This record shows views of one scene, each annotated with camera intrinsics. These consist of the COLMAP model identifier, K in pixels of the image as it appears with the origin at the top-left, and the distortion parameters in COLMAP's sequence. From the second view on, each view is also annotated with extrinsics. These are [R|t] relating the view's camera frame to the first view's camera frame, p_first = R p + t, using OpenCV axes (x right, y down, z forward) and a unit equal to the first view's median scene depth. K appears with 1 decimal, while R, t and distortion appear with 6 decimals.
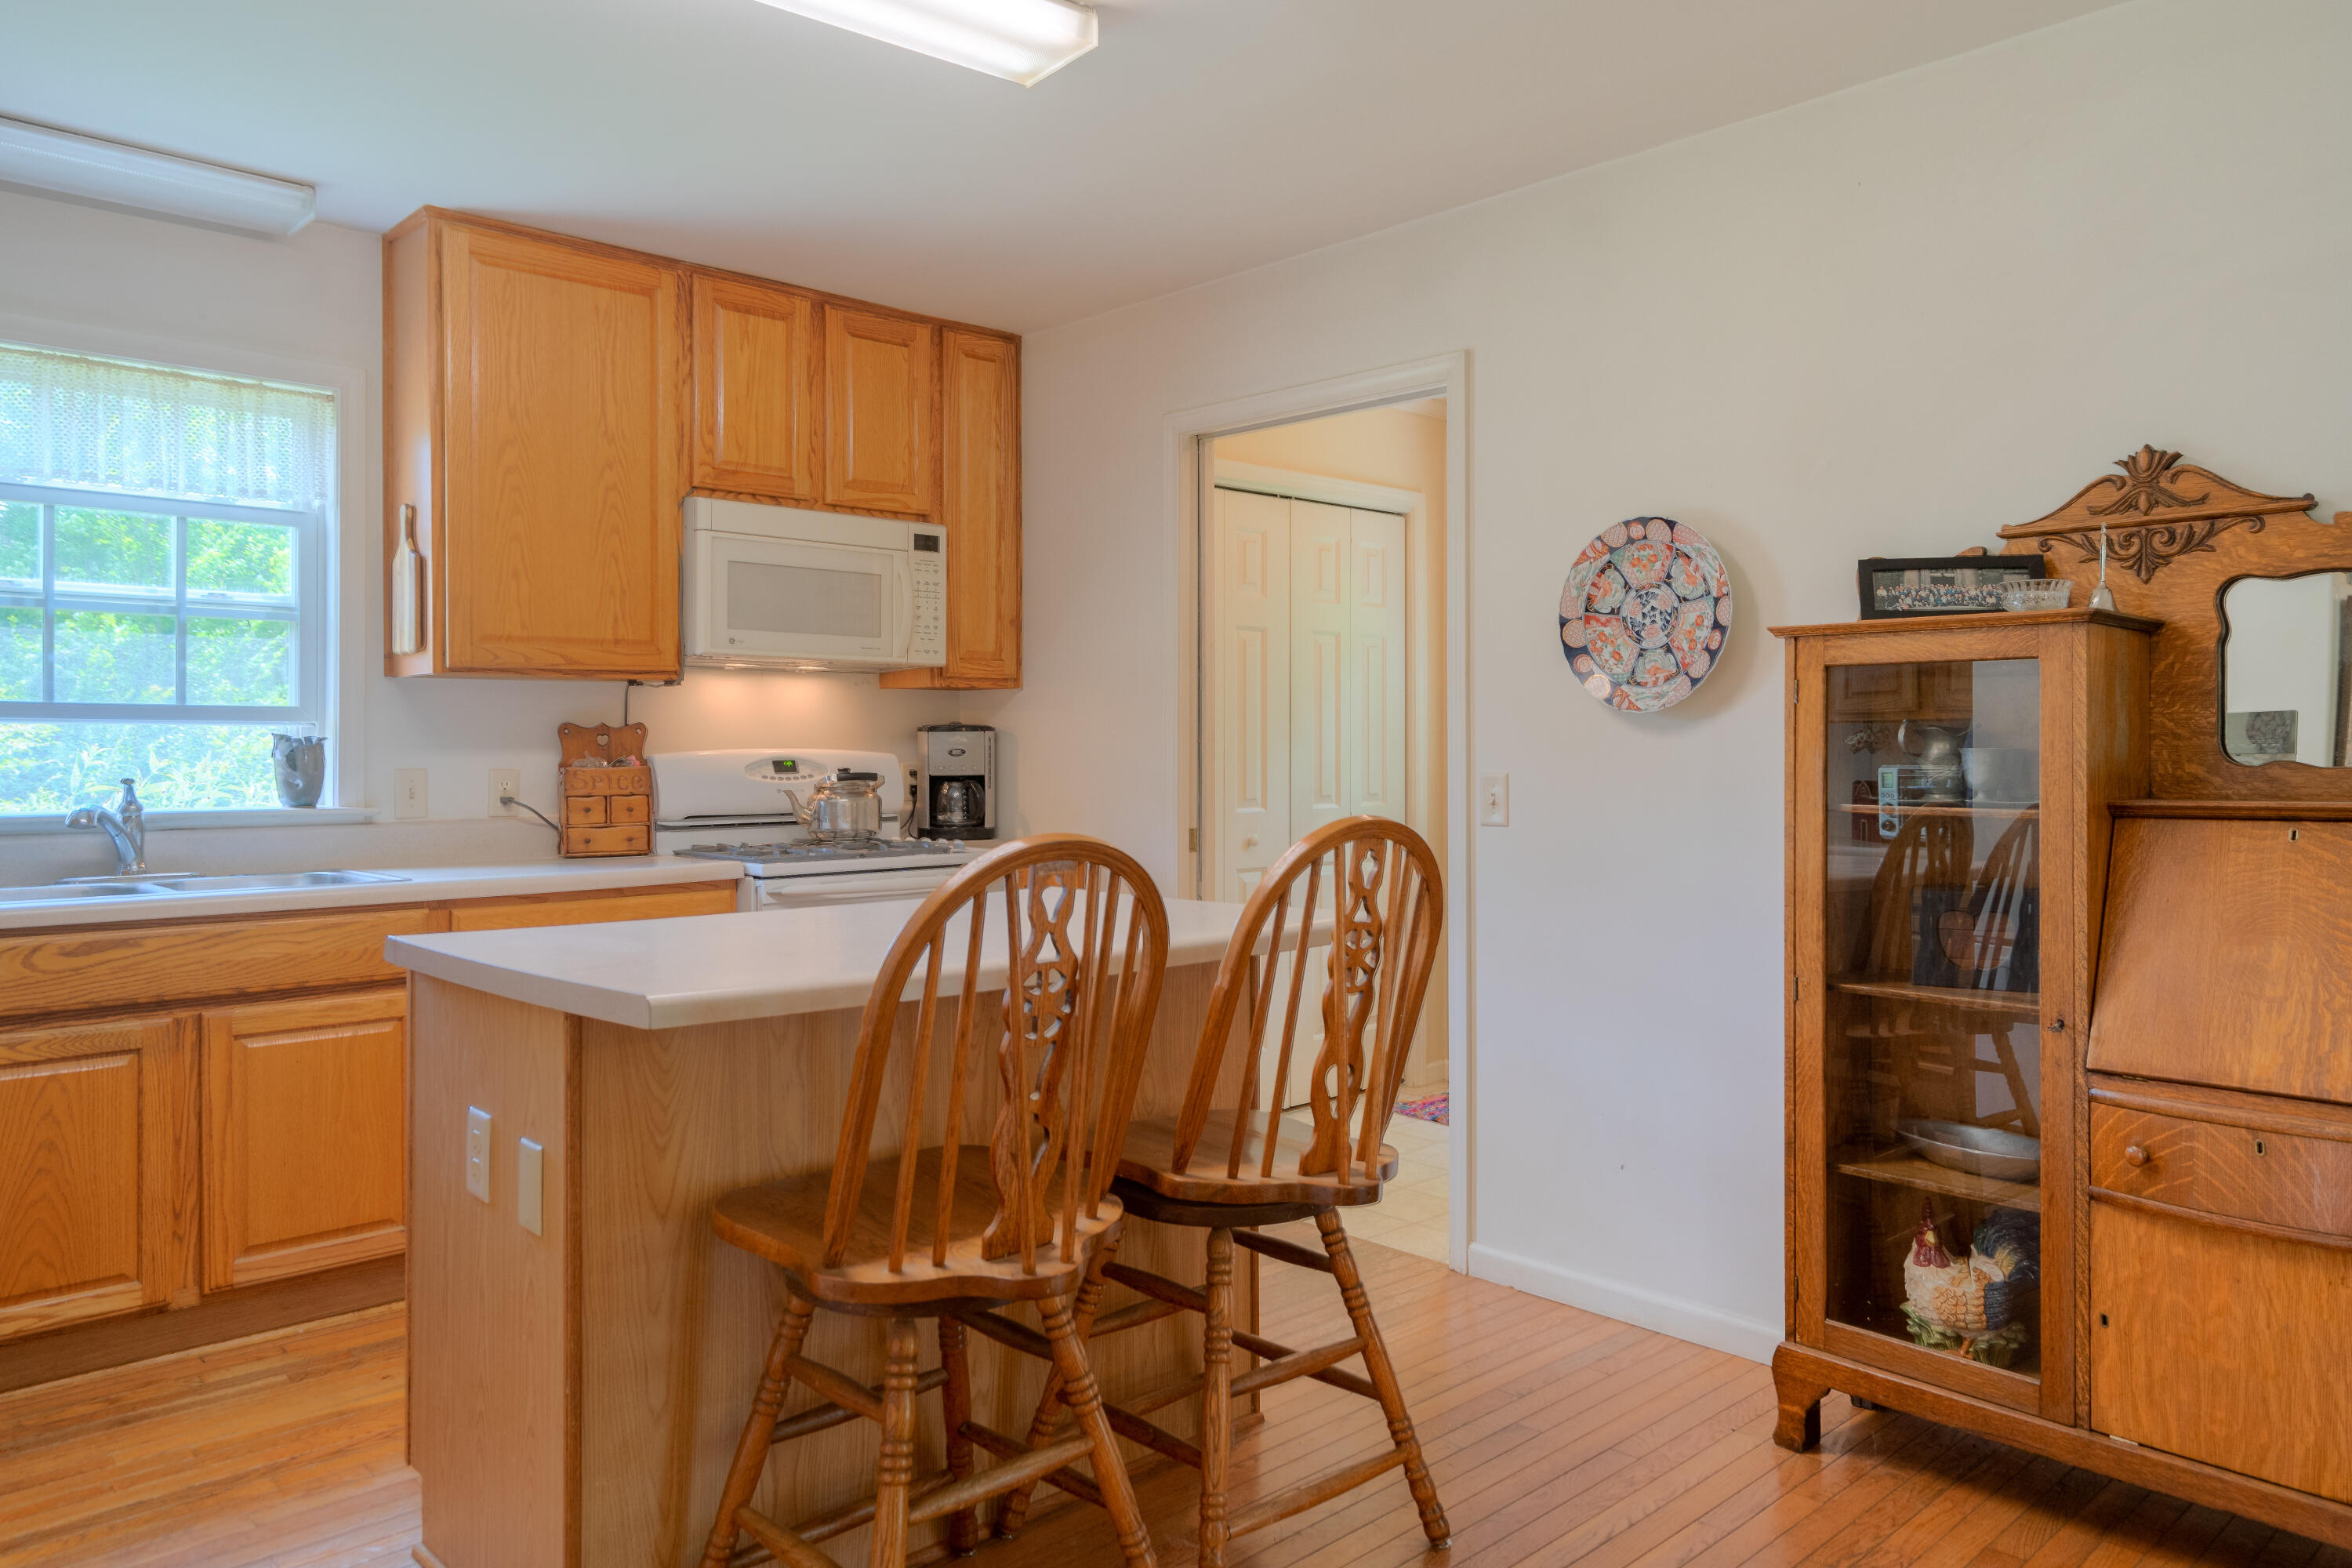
lens RADIAL K [[1594.6, 0, 1212.1], [0, 1594.6, 754.0], [0, 0, 1]] dist [0.020128, -0.011972]
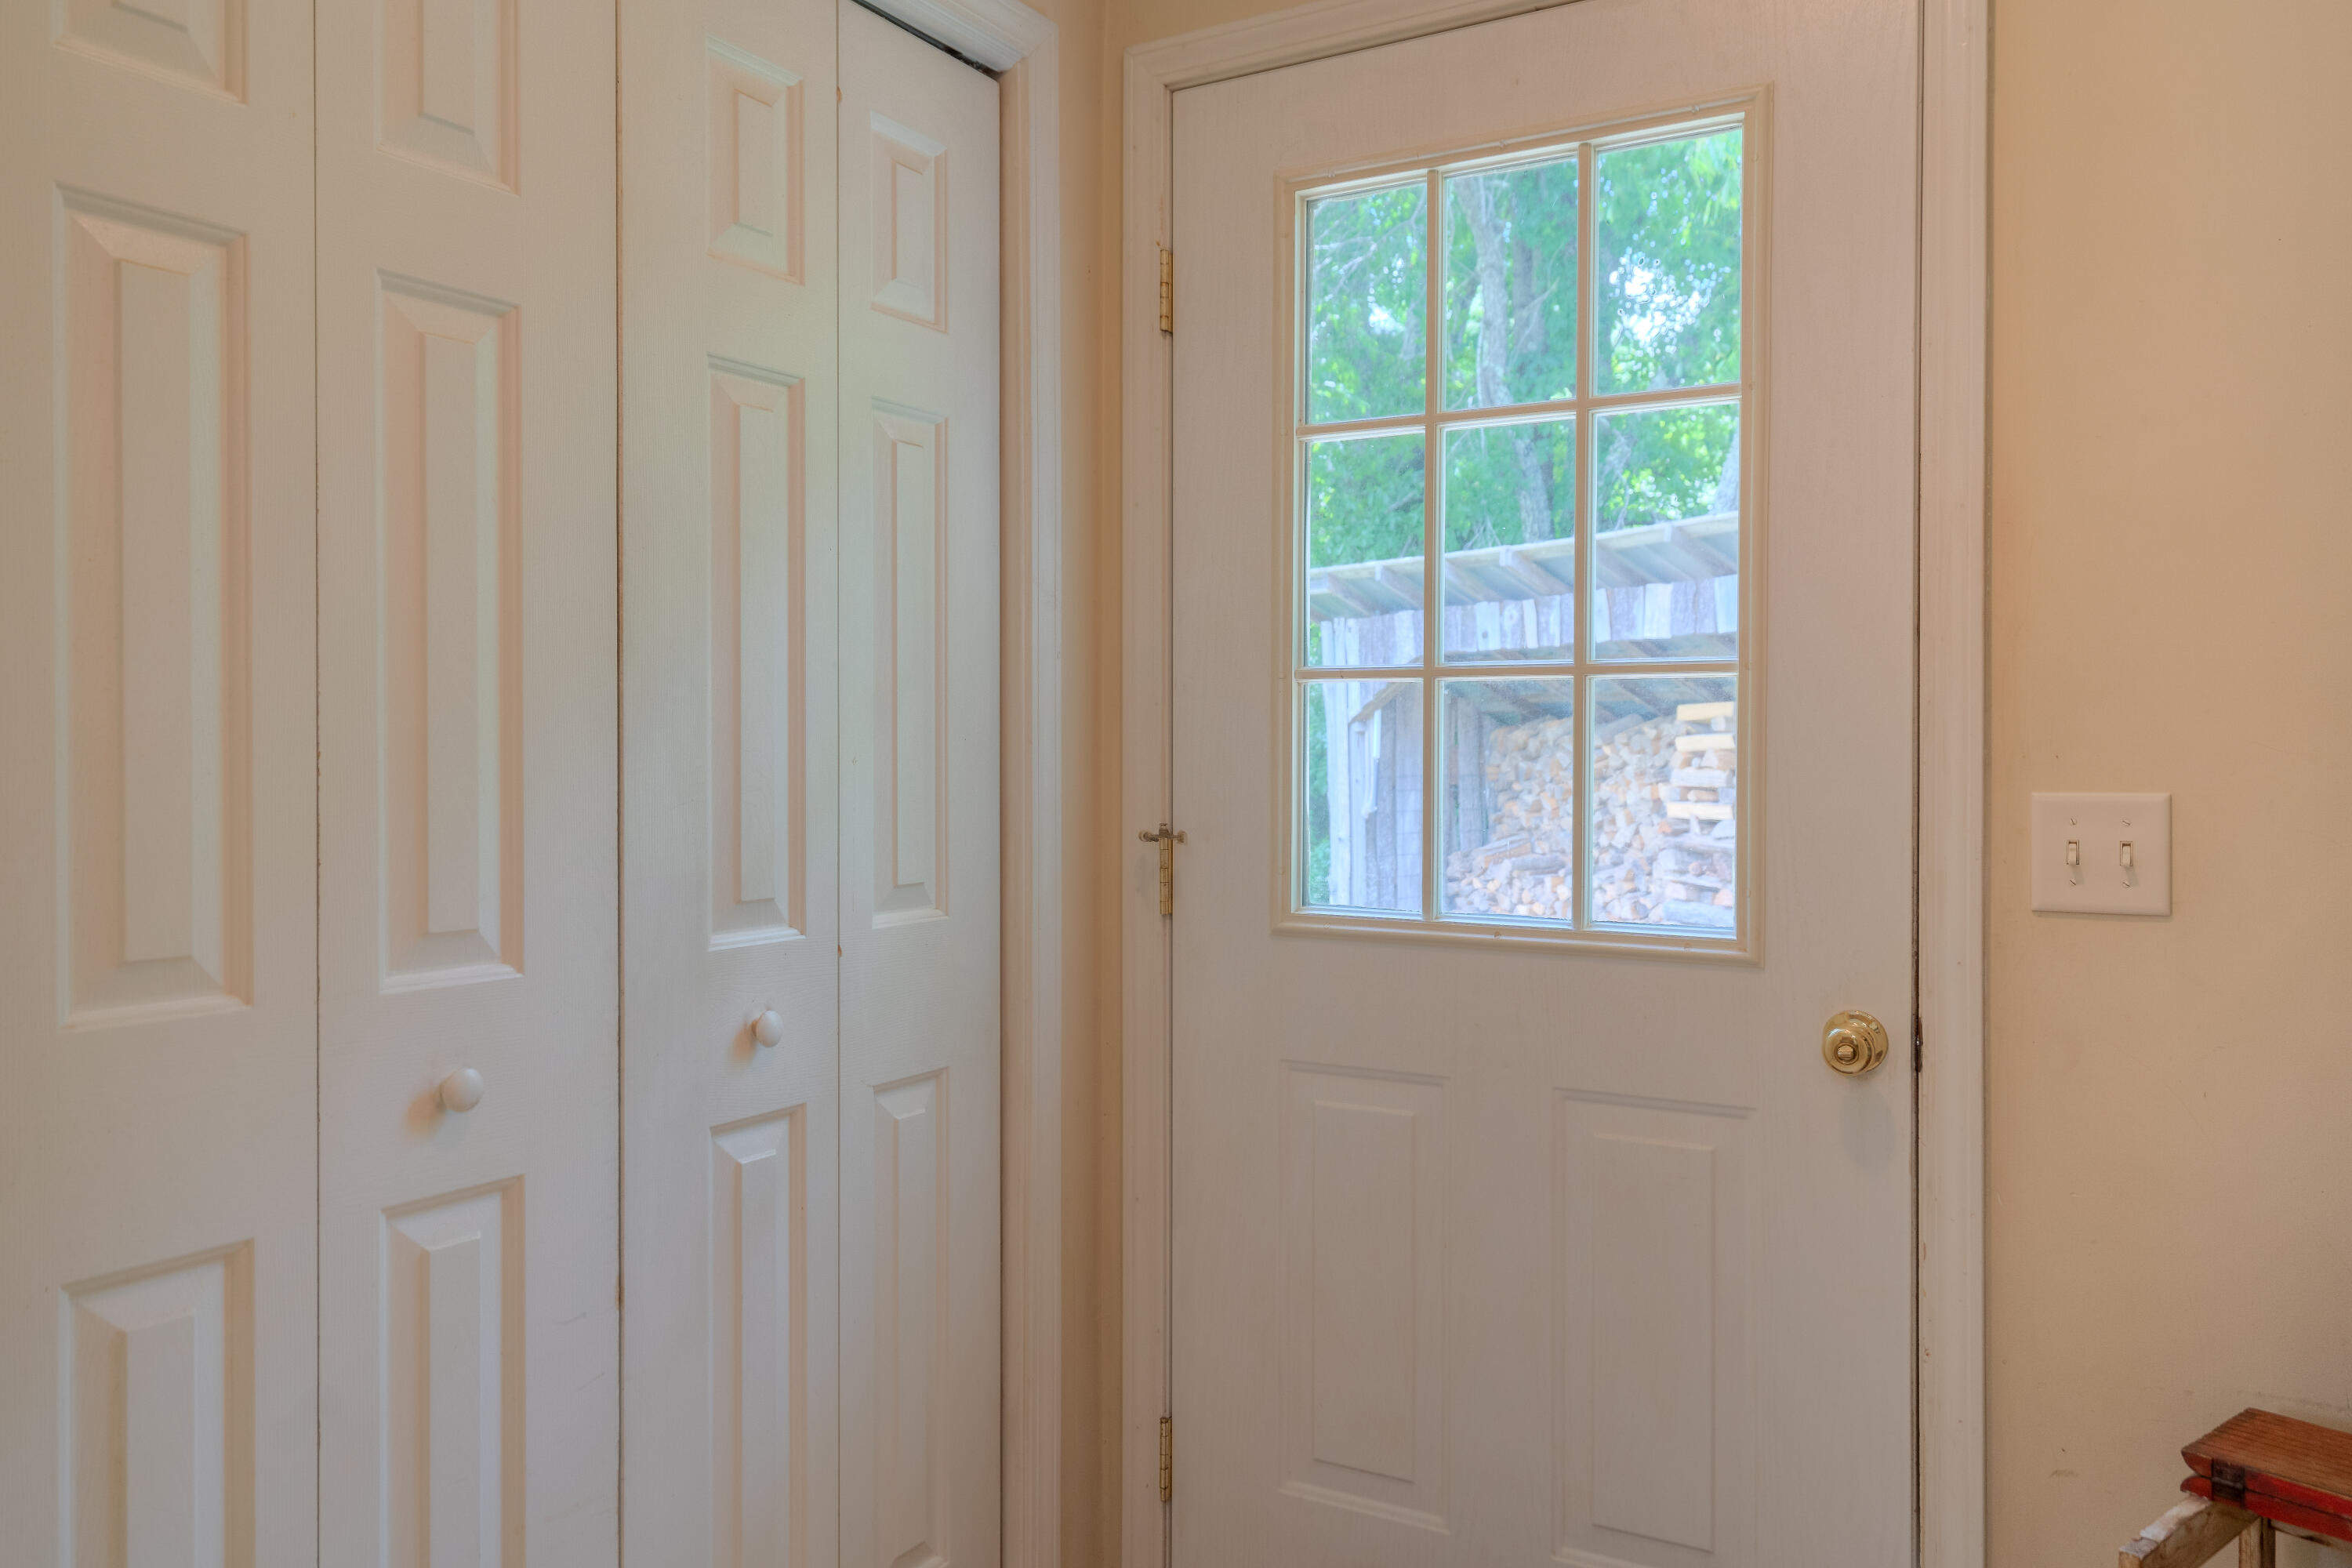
lens RADIAL K [[1764.8, 0, 1176.7], [0, 1764.8, 777.1], [0, 0, 1]] dist [-0.000307, -0.000107]
pose [[0.965503, 0.000529, 0.260393, 0.063861], [-0.001098, 0.999997, 0.002042, 0.001291], [-0.260391, -0.002257, 0.965500, 0.677921]]
